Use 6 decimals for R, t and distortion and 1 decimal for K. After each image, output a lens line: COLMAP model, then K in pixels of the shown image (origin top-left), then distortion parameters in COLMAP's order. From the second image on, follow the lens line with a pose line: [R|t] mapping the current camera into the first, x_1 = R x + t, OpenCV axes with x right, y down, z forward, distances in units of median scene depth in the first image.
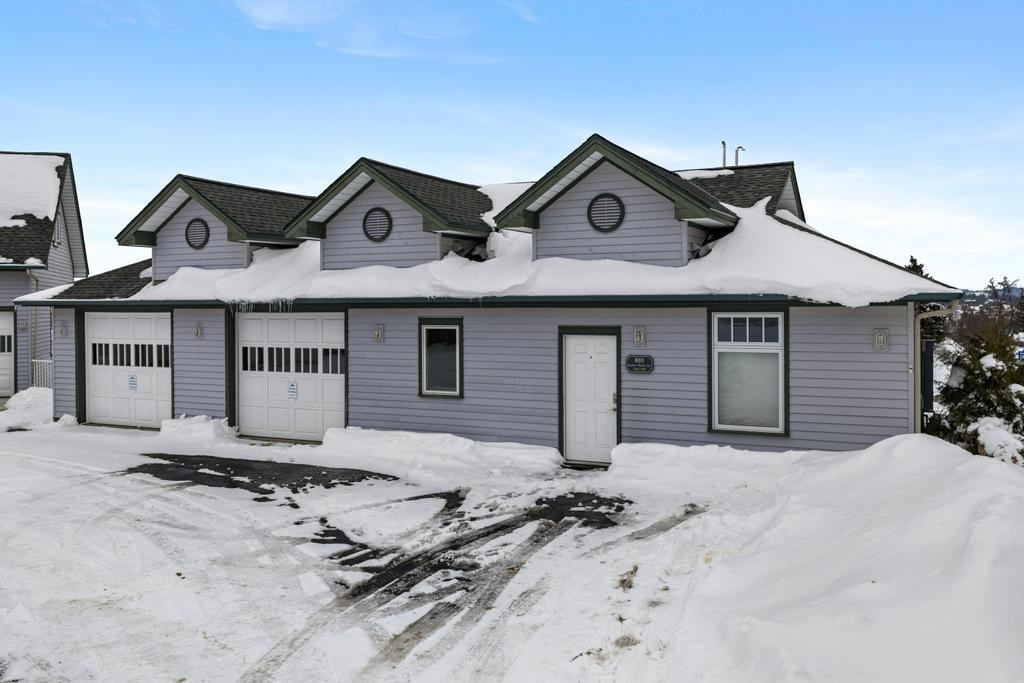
lens RADIAL K [[857.8, 0, 513.6], [0, 857.8, 312.0], [0, 0, 1]] dist [0.007374, -0.009332]
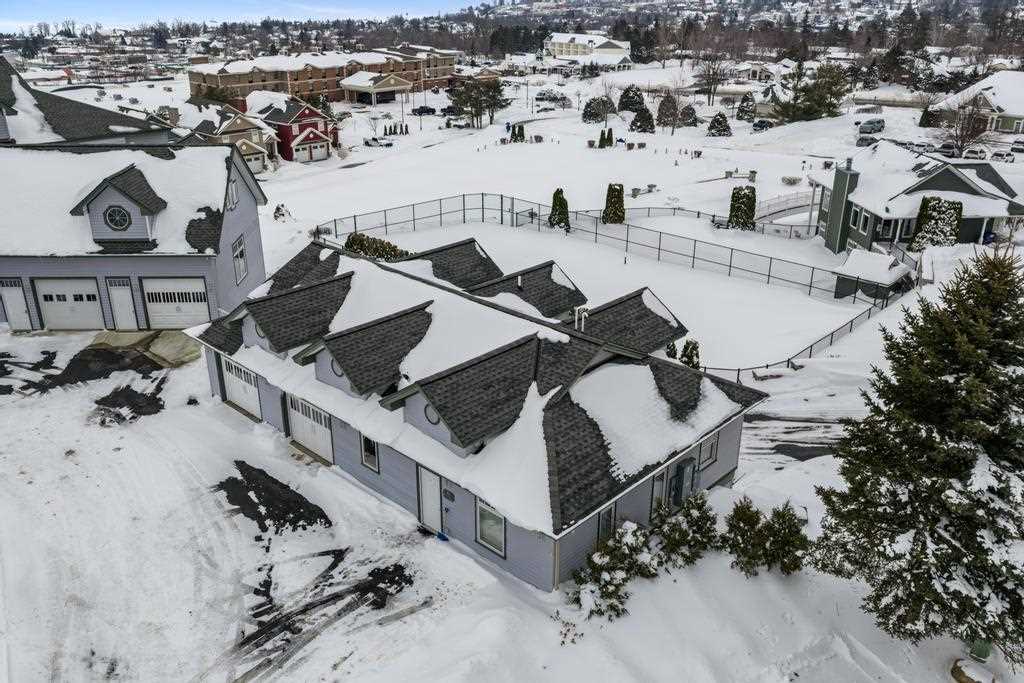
lens RADIAL K [[846.4, 0, 512.0], [0, 846.4, 341.5], [0, 0, 1]] dist [0.005314, -0.010548]
pose [[0.951384, 0.127956, -0.280169, 0.654926], [-0.009092, 0.920894, 0.389708, -0.834125], [0.307872, -0.368215, 0.877287, -0.355336]]
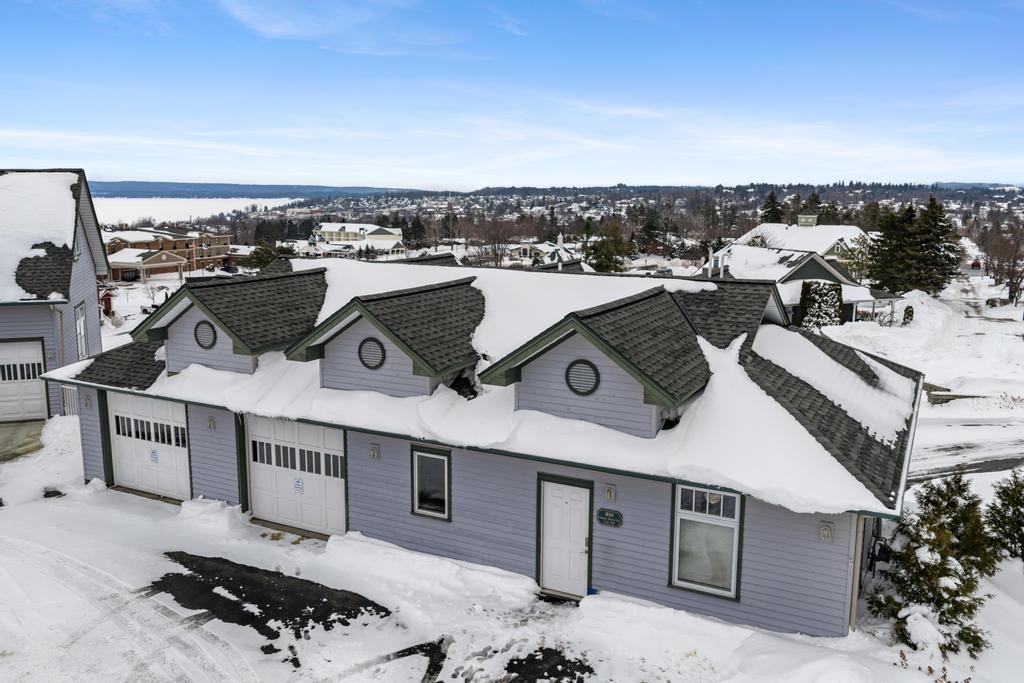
lens RADIAL K [[846.4, 0, 512.0], [0, 846.4, 341.5], [0, 0, 1]] dist [0.005314, -0.010548]
pose [[0.999565, 0.015331, -0.025180, 0.041881], [-0.010943, 0.986070, 0.165972, -0.303006], [0.027374, -0.165625, 0.985809, -0.024163]]
